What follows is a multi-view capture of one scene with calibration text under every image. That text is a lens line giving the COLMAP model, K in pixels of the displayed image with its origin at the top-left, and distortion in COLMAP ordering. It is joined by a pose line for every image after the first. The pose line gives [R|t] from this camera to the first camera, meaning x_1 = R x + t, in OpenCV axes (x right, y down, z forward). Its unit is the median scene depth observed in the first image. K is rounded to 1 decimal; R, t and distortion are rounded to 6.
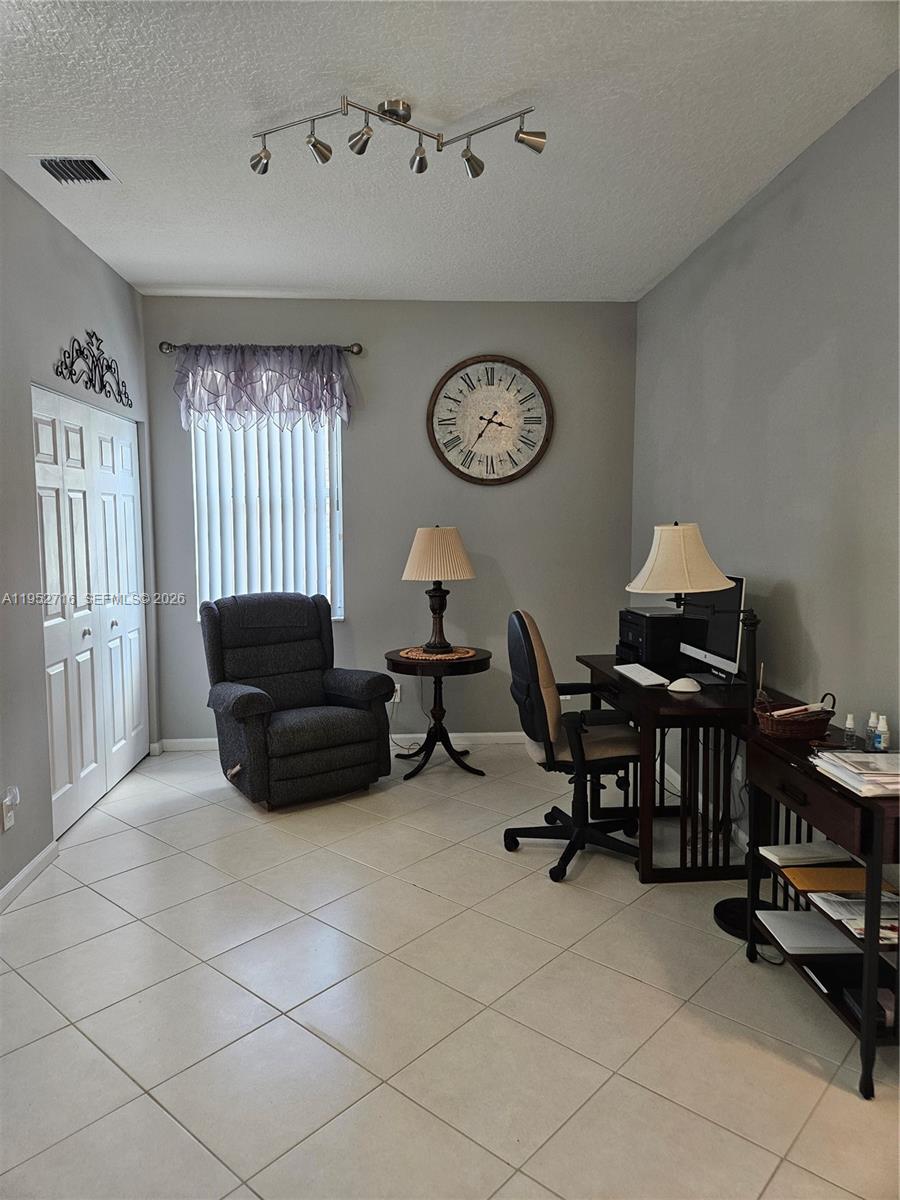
lens RADIAL K [[797.4, 0, 440.3], [0, 797.4, 595.1], [0, 0, 1]] dist [0.065981, -0.048981]
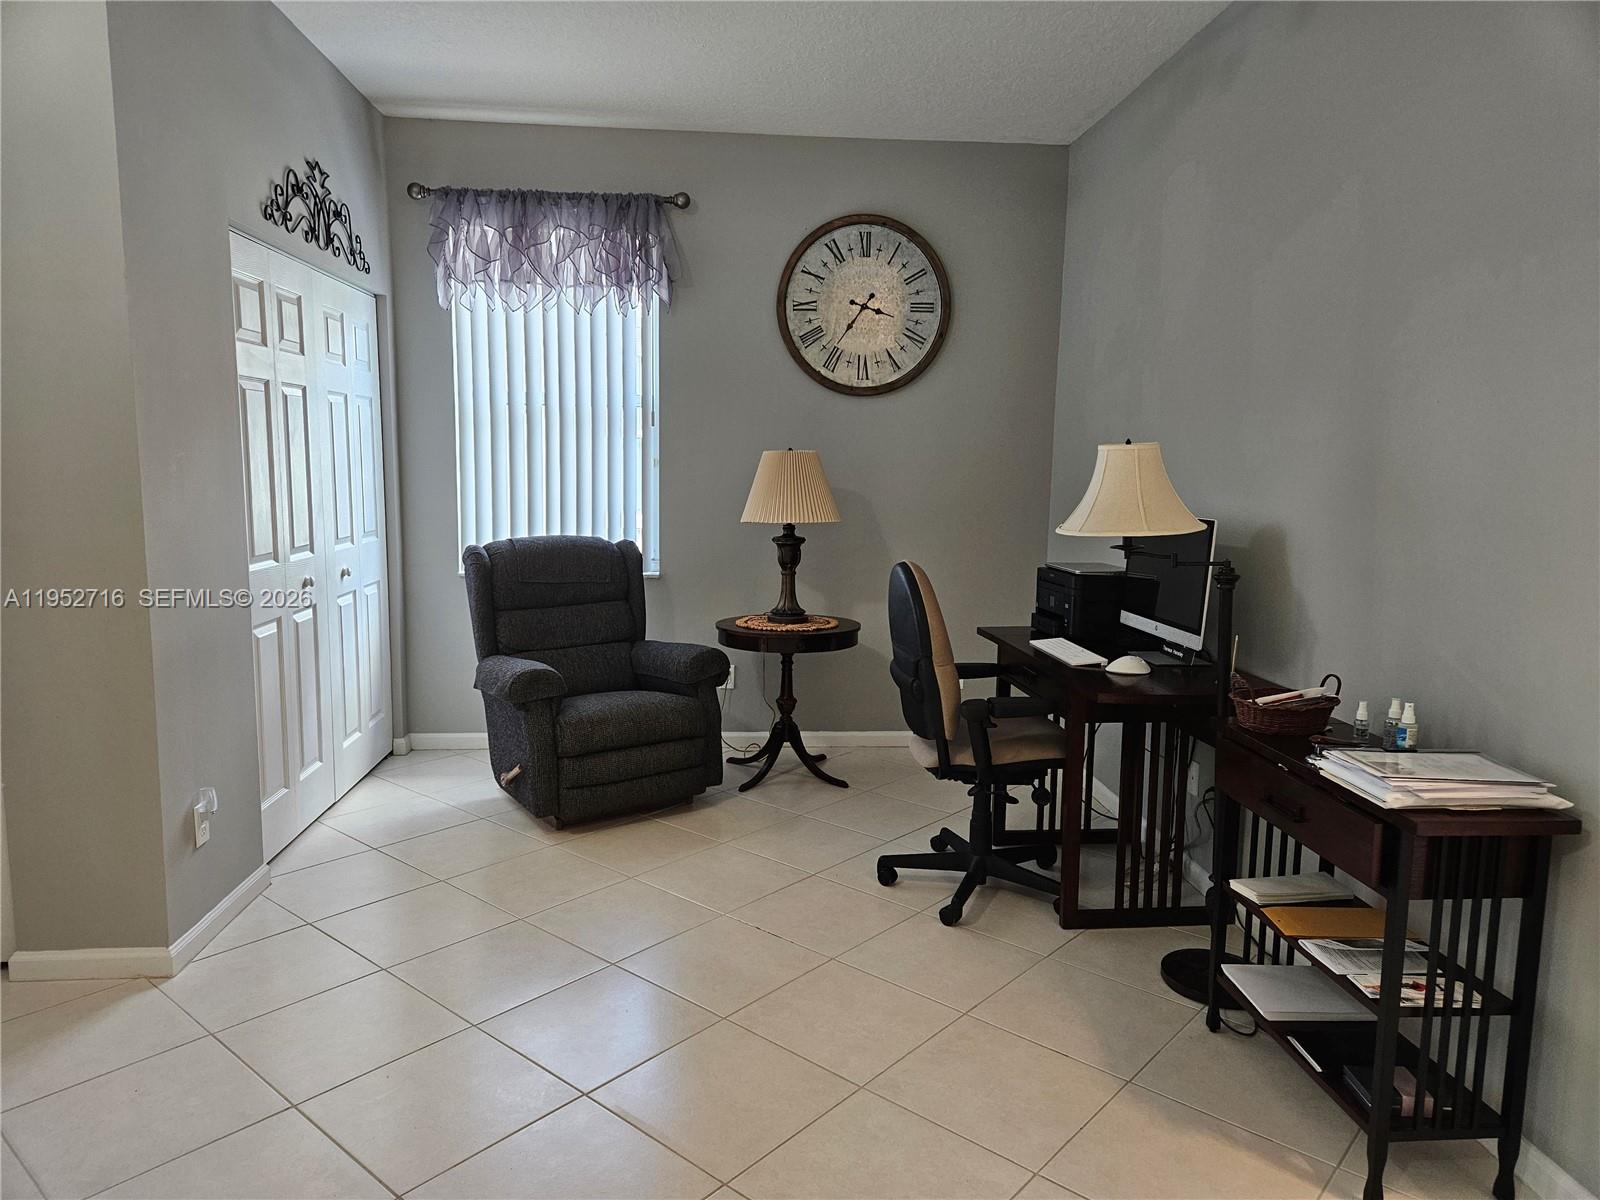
lens RADIAL K [[1063.2, 0, 799.5], [0, 1063.2, 602.8], [0, 0, 1]] dist [0.065981, -0.048981]
pose [[0.999605, 0.017584, 0.021931, -0.015221], [-0.018487, 0.998961, 0.041645, 0.014410], [-0.021176, -0.042034, 0.998892, 0.019891]]
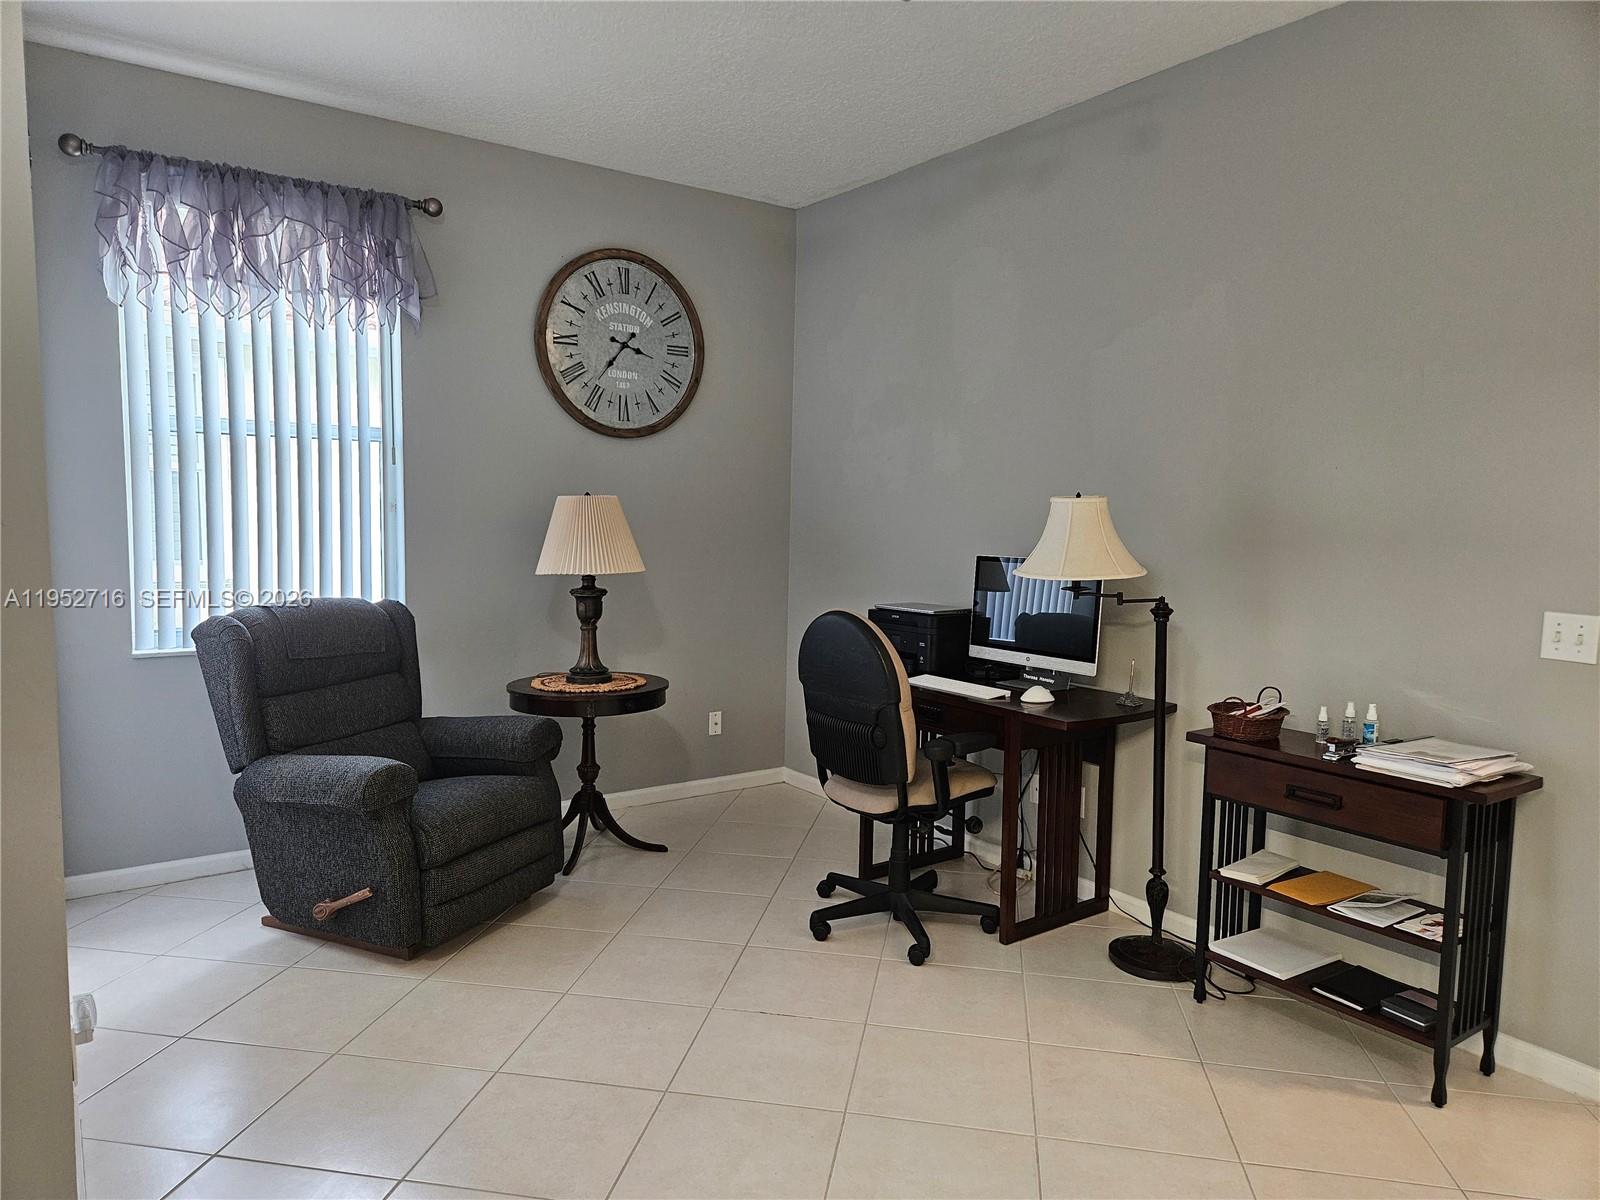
lens RADIAL K [[1063.2, 0, 800.4], [0, 1063.2, 611.0], [0, 0, 1]] dist [0.065981, -0.048981]
pose [[0.851912, -0.030983, 0.522767, -0.346950], [0.025654, 0.999519, 0.017433, 0.001372], [-0.523056, -0.001440, 0.852297, 0.146491]]
